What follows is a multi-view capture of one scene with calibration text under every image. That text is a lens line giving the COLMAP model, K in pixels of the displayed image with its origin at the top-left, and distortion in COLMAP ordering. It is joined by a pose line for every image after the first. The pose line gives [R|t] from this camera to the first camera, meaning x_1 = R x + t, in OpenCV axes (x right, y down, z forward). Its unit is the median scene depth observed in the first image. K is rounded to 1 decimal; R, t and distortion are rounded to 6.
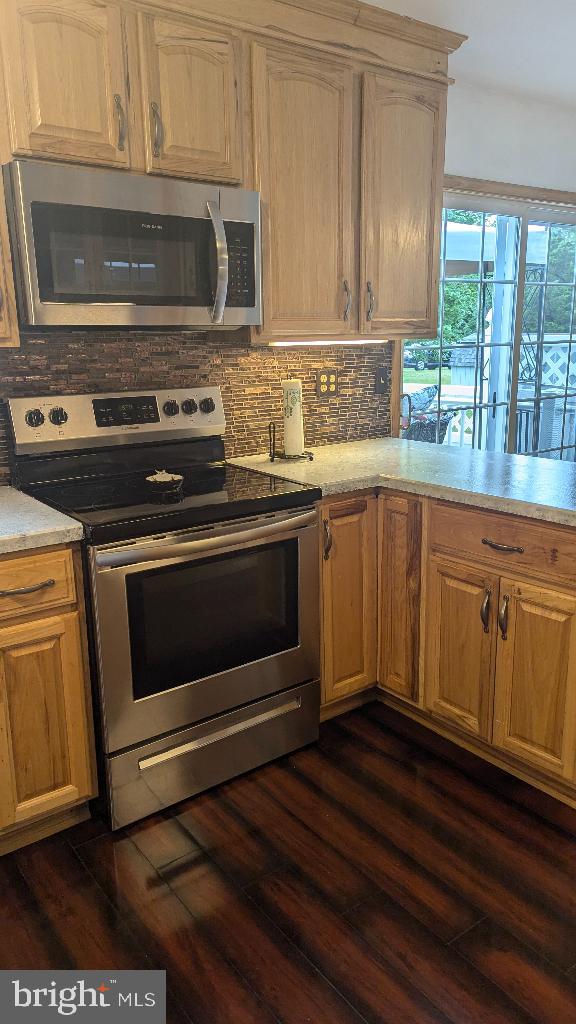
lens RADIAL K [[731.7, 0, 289.2], [0, 731.7, 510.4], [0, 0, 1]] dist [0.049705, -0.022158]
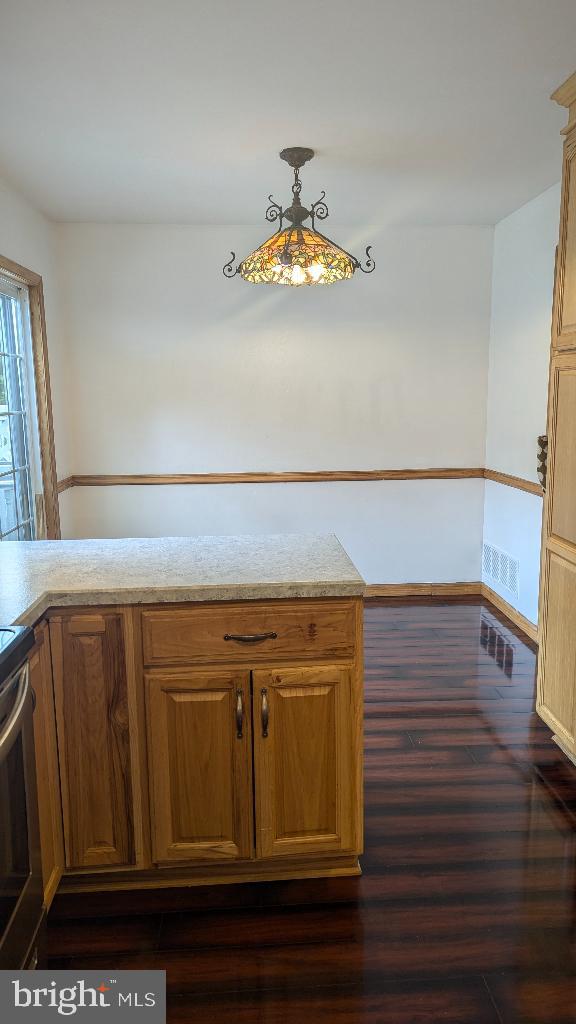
lens RADIAL K [[731.7, 0, 289.8], [0, 731.7, 513.3], [0, 0, 1]] dist [0.049705, -0.022158]
pose [[0.538404, -0.133607, 0.832028, -0.403742], [0.197519, 0.979854, 0.029530, -0.114421], [-0.819211, 0.148442, 0.553948, 0.424919]]
